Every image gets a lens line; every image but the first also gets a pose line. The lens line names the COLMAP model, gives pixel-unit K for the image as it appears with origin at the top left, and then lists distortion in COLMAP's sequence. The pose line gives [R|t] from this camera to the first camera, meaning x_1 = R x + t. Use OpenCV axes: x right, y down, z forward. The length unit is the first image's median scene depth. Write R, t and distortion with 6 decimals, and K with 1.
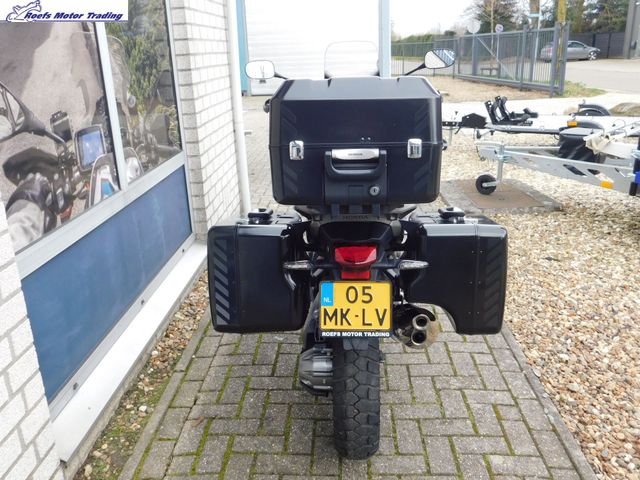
lens RADIAL K [[555.4, 0, 320.0], [0, 555.4, 240.0], [0, 0, 1]] dist [-0.007107, 0.004269]
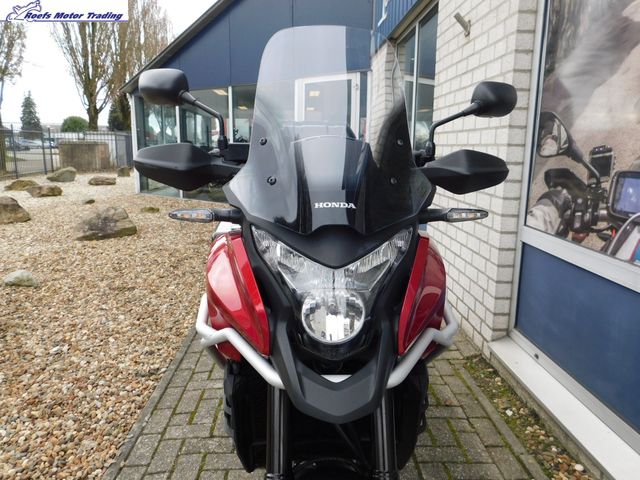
lens RADIAL K [[471.7, 0, 320.0], [0, 471.7, 240.0], [0, 0, 1]] dist [-0.012967, 0.013764]
pose [[-0.996206, 0.042883, -0.075731, 0.069852], [-0.000939, 0.864829, 0.502066, -0.288650], [0.087024, 0.500232, -0.861507, 0.998862]]
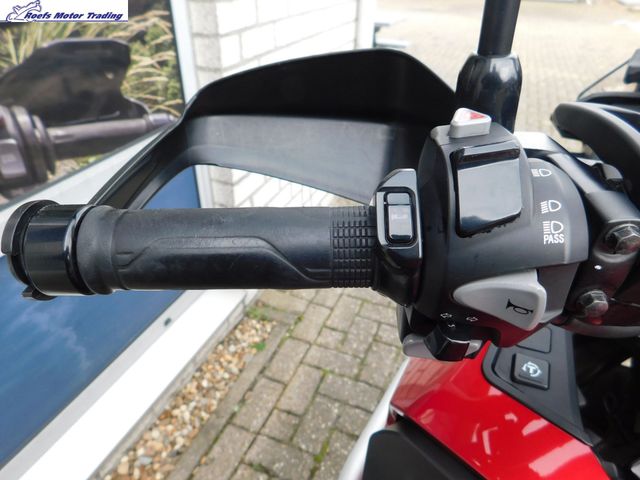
lens RADIAL K [[441.3, 0, 320.0], [0, 441.3, 240.0], [0, 0, 1]] dist [-0.076716, 0.072344]
pose [[0.935871, 0.237827, -0.259967, -0.026845], [-0.160134, 0.944322, 0.287423, -0.181759], [0.313850, -0.227361, 0.921849, 0.658310]]
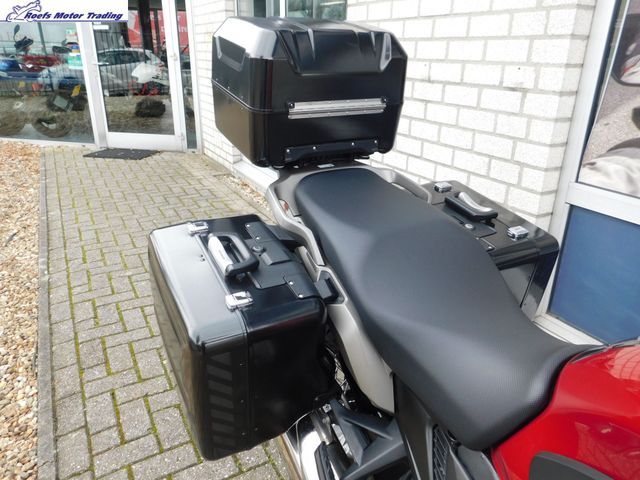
lens RADIAL K [[471.7, 0, 320.0], [0, 471.7, 240.0], [0, 0, 1]] dist [-0.012967, 0.013764]
pose [[-0.854468, 0.218712, -0.471221, 0.189538], [-0.149277, 0.765438, 0.625956, -0.191038], [0.497595, 0.605202, -0.621394, 0.652050]]
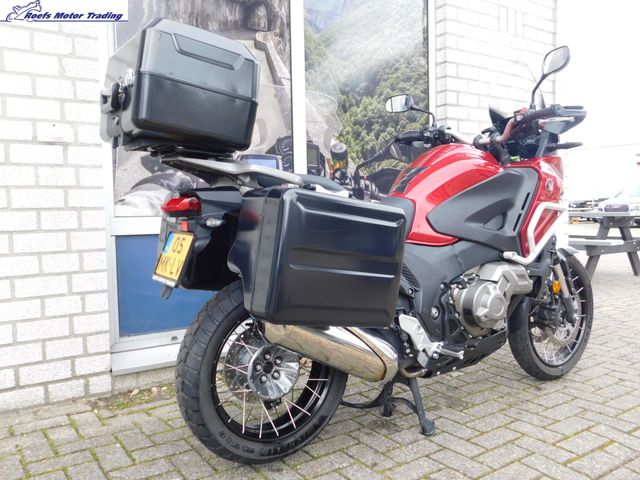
lens RADIAL K [[560.3, 0, 320.0], [0, 560.3, 240.0], [0, 0, 1]] dist [0.003042, 0.003369]
pose [[0.602356, 0.073747, -0.794814, 0.441722], [-0.260802, 0.959259, -0.108646, 0.056061], [0.754420, 0.272733, 0.597049, 0.239295]]
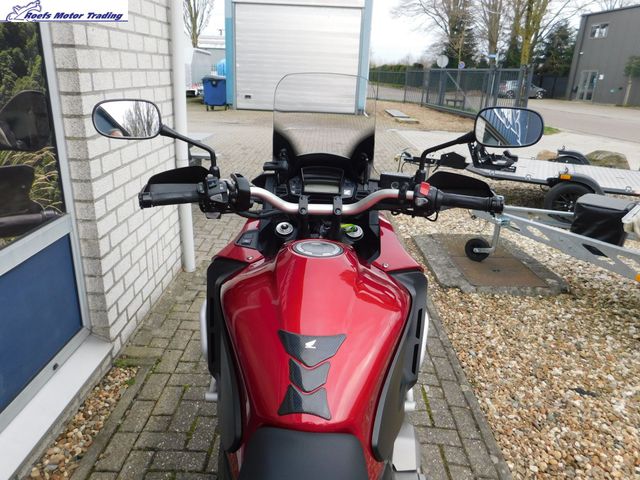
lens RADIAL K [[471.7, 0, 320.0], [0, 471.7, 240.0], [0, 0, 1]] dist [-0.012967, 0.013764]
pose [[0.996695, 0.062452, 0.051947, 0.028124], [-0.063185, 0.997922, 0.012588, -0.151104], [-0.051053, -0.015829, 0.998571, 0.406287]]
